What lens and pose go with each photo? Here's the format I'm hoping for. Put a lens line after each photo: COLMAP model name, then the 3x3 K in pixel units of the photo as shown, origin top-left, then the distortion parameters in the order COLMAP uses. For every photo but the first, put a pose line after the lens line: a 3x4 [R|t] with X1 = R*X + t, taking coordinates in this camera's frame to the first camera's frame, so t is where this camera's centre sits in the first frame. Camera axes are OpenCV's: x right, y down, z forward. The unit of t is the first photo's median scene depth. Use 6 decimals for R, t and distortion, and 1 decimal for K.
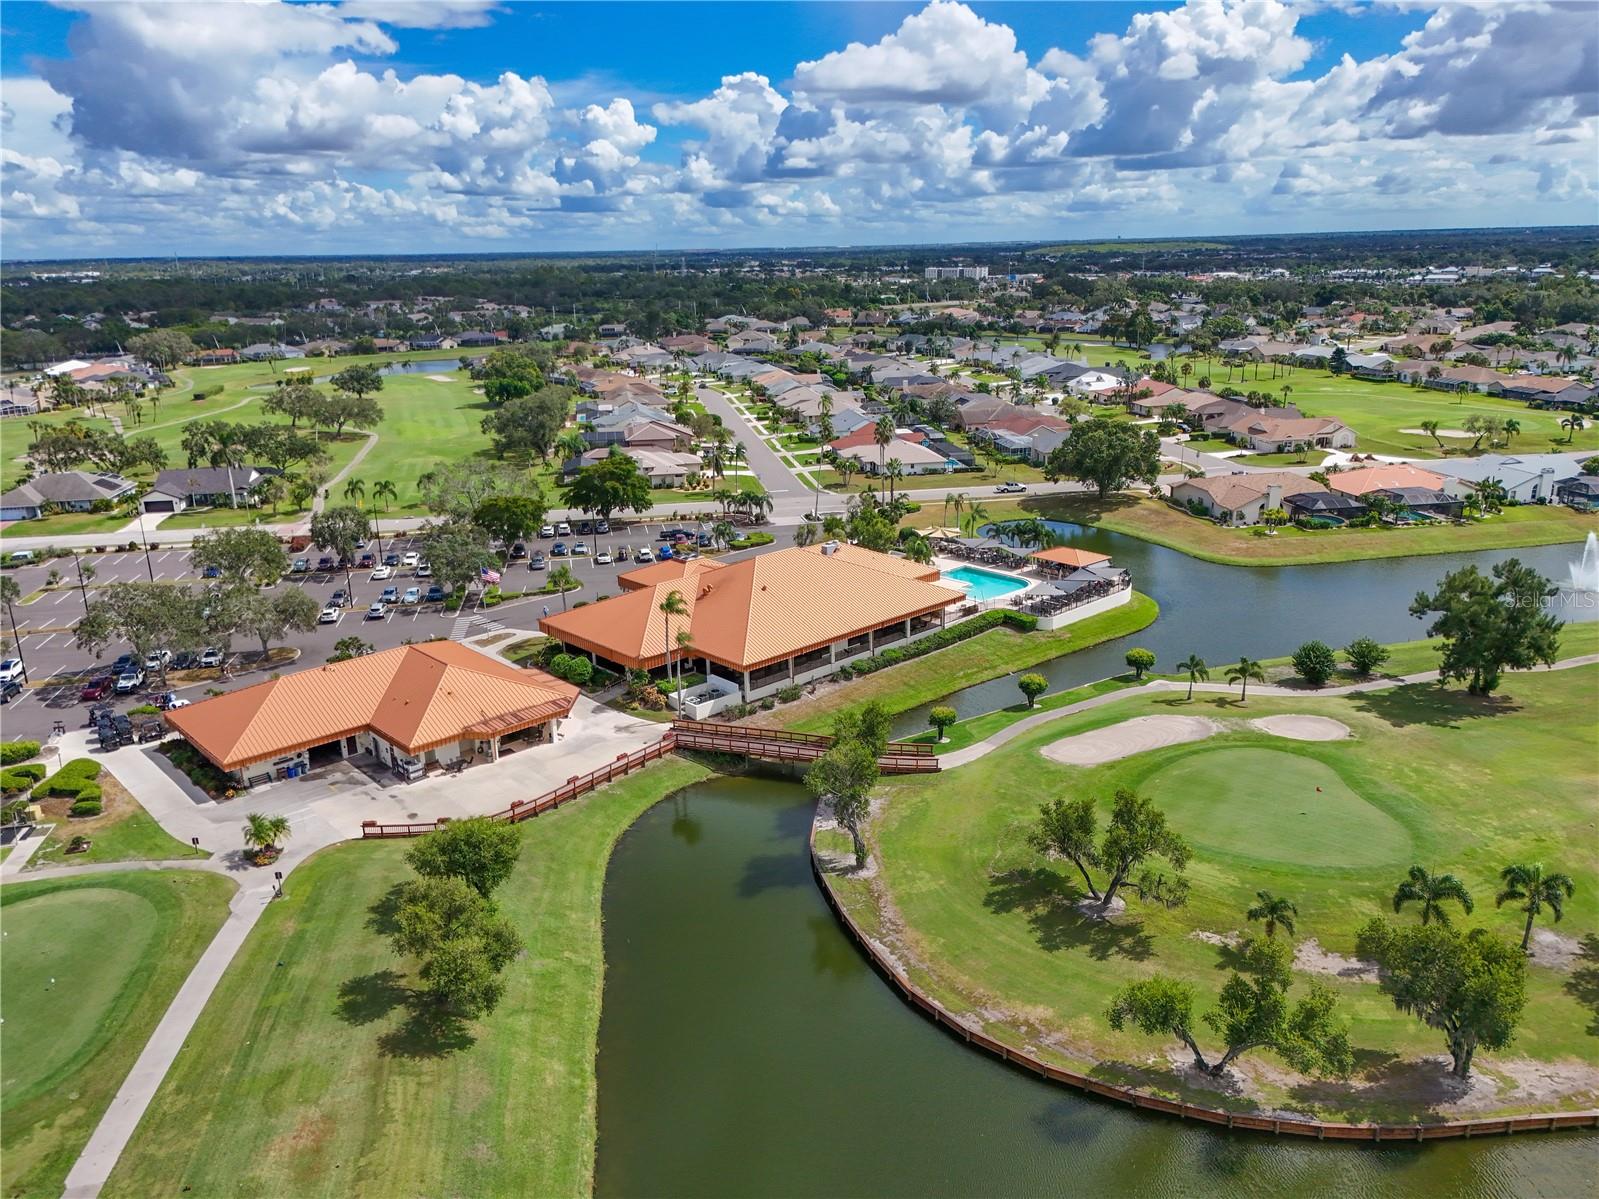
lens RADIAL K [[1166.6, 0, 792.8], [0, 1166.6, 602.5], [0, 0, 1]] dist [0.088644, -0.099631]
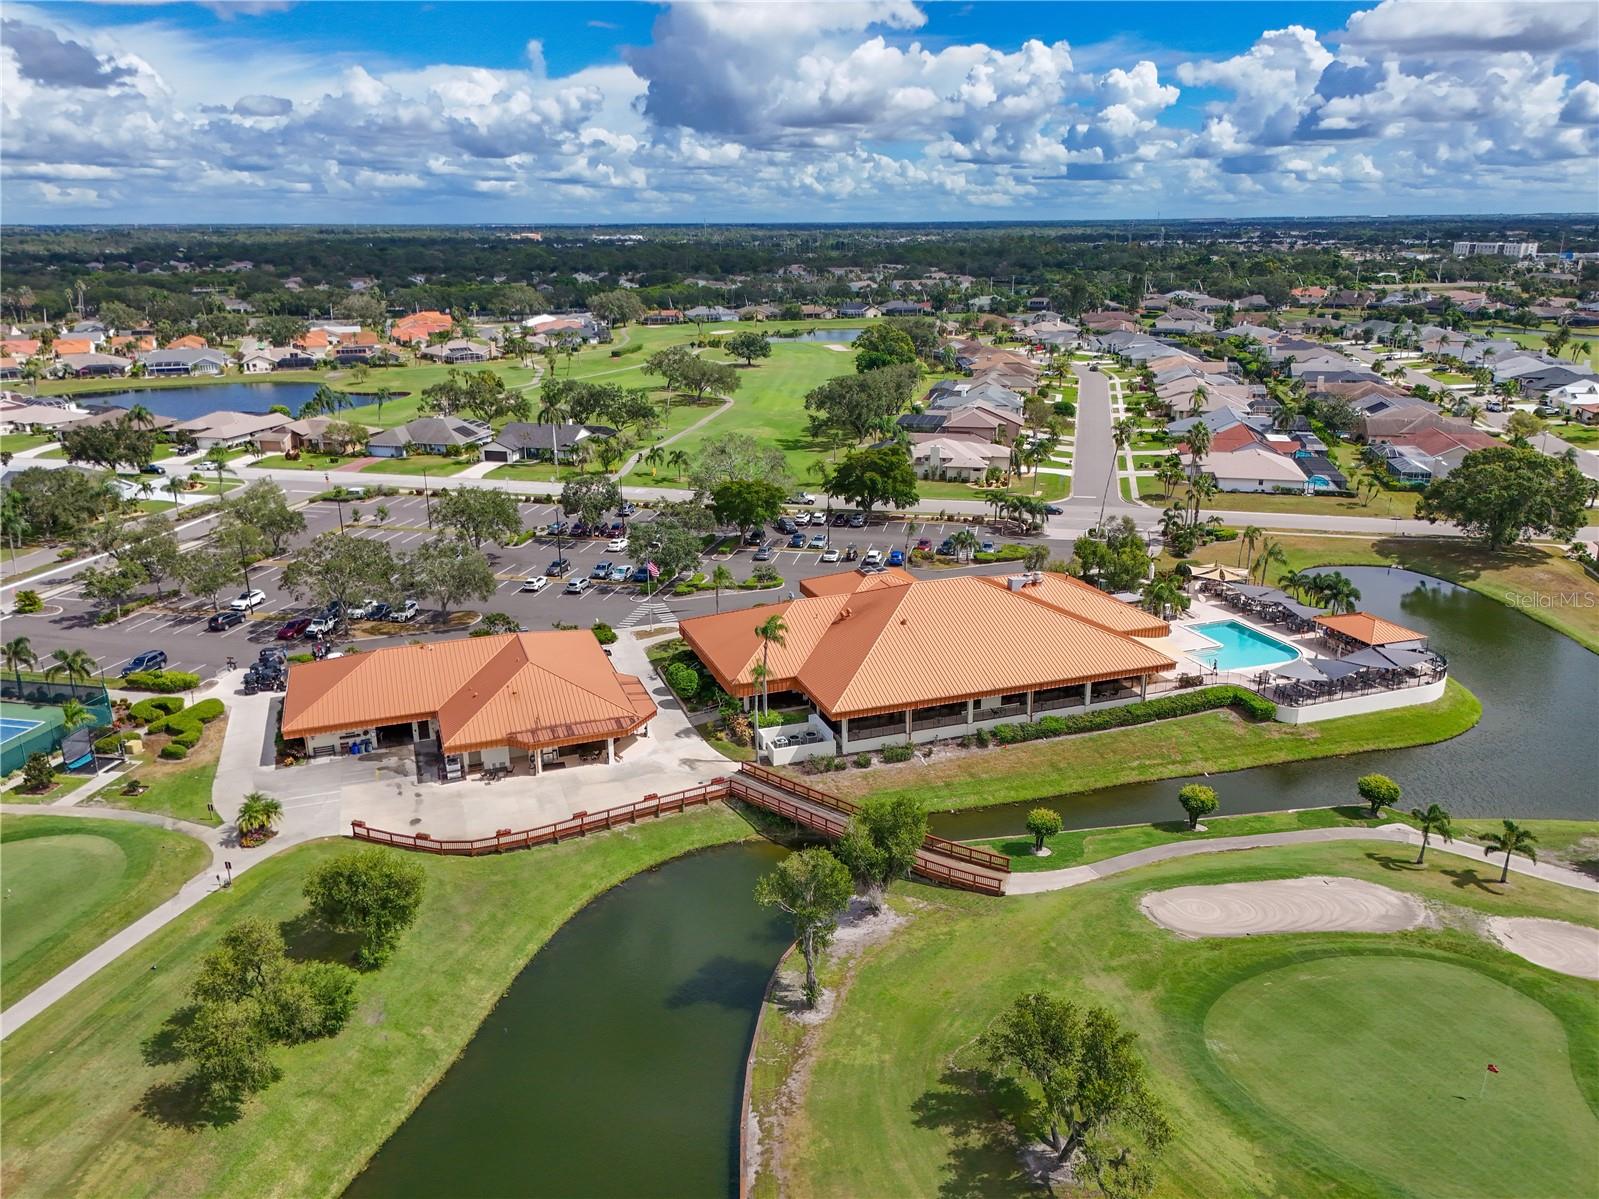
lens RADIAL K [[1166.6, 0, 792.8], [0, 1166.6, 602.5], [0, 0, 1]] dist [0.088644, -0.099631]
pose [[0.922667, 0.133304, -0.361822, 0.145548], [-0.124477, 0.991075, 0.047713, -0.040137], [0.364953, 0.001015, 0.931026, 0.121685]]
